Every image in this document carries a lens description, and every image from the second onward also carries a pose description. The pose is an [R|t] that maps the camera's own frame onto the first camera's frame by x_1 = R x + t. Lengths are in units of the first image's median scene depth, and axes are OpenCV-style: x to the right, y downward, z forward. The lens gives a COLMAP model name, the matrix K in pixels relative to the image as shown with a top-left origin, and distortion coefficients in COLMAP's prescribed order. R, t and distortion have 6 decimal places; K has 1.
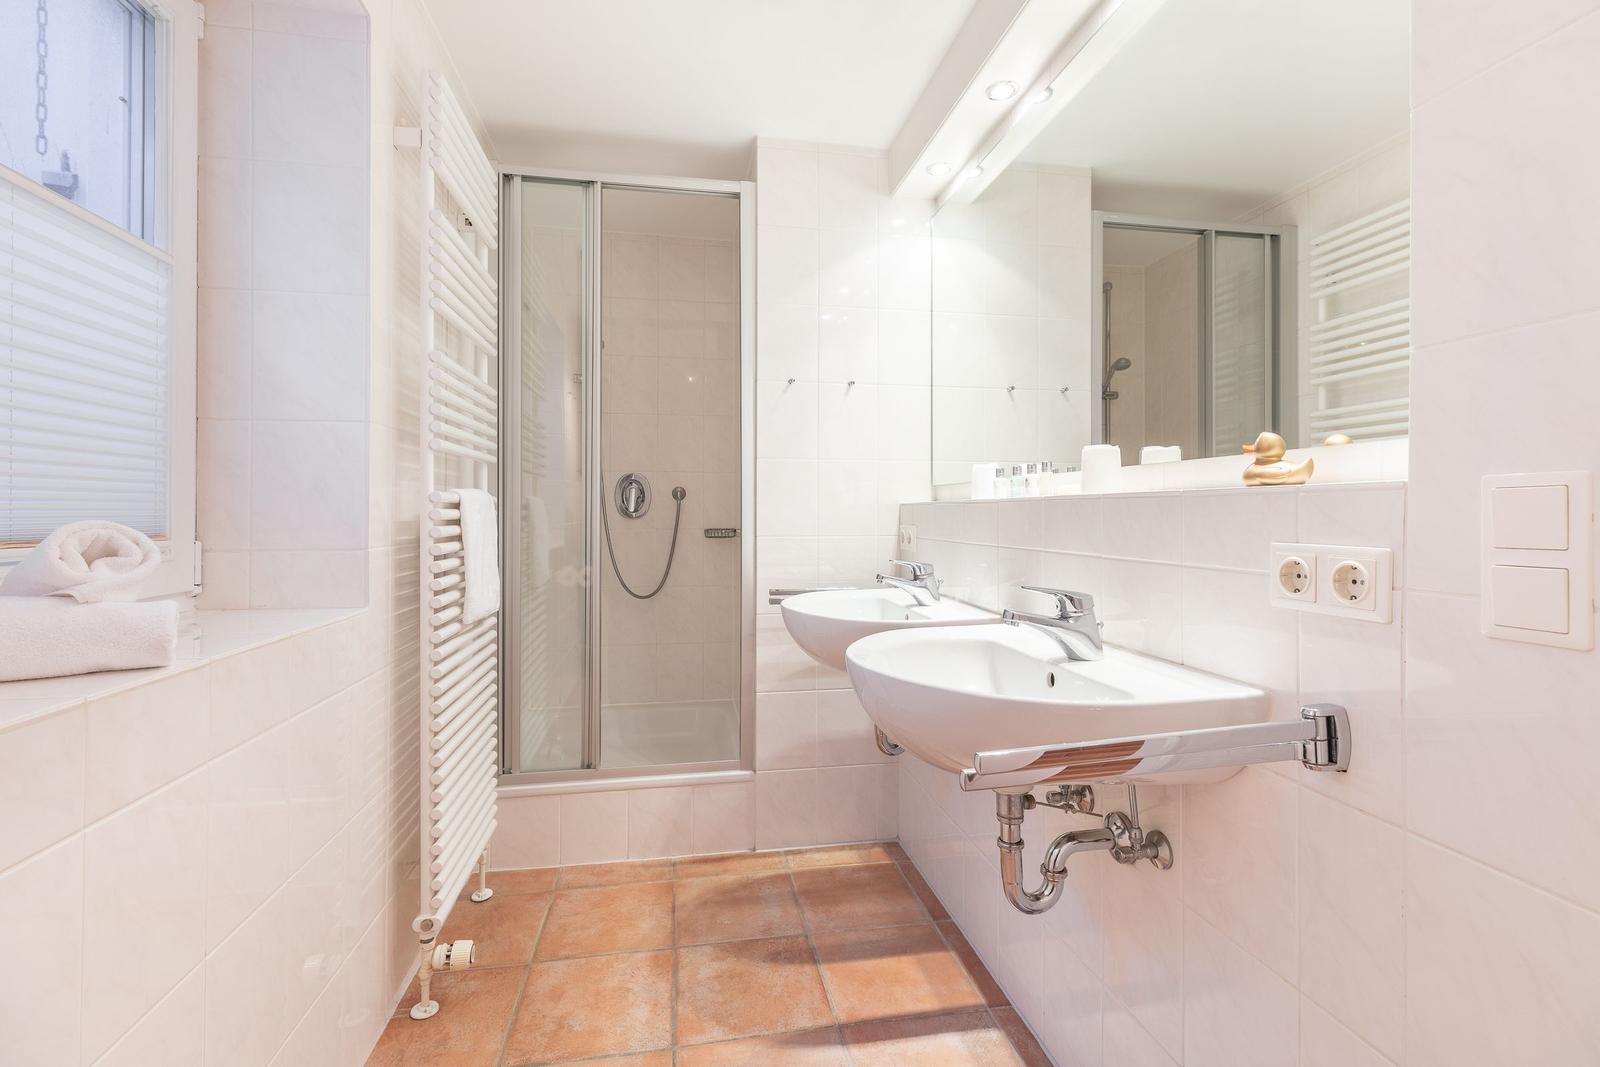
lens RADIAL K [[822.7, 0, 805.1], [0, 822.7, 521.8], [0, 0, 1]] dist [0.000047, -0.002887]
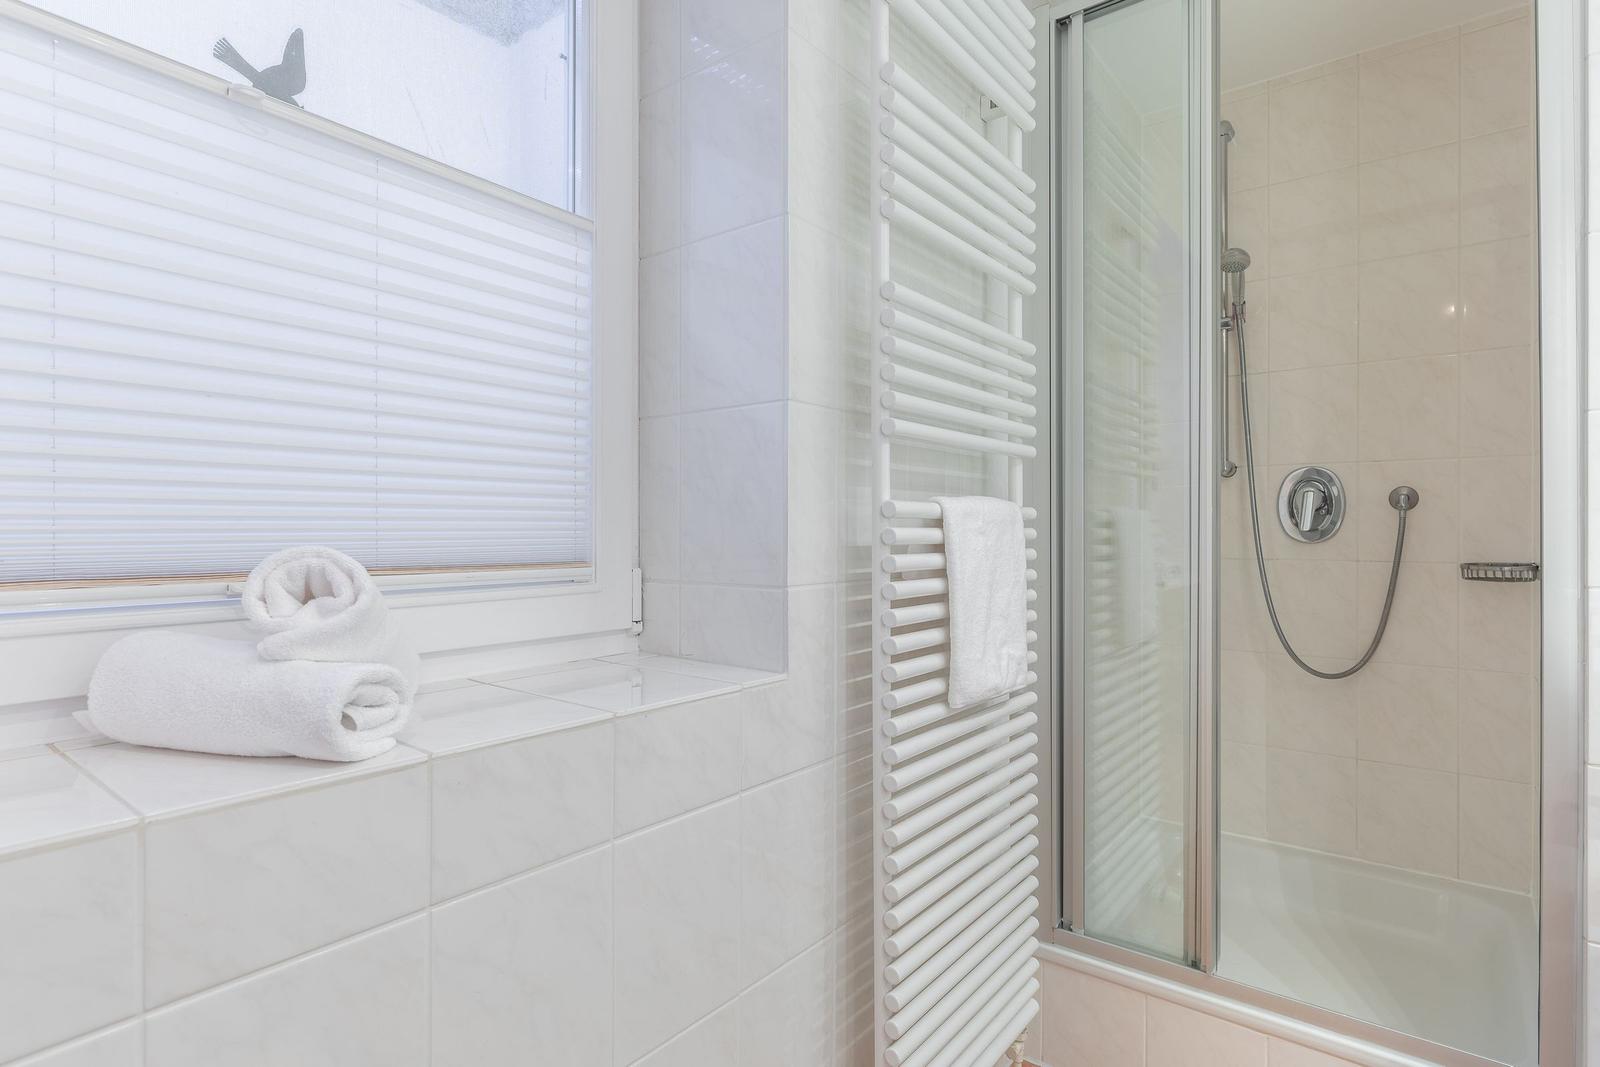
lens RADIAL K [[822.7, 0, 798.5], [0, 822.7, 528.1], [0, 0, 1]] dist [0.000047, -0.002887]
pose [[0.667422, -0.003779, -0.744670, -0.016791], [-0.007370, 0.999905, -0.011679, -0.006879], [0.744643, 0.013283, 0.667330, 0.486942]]
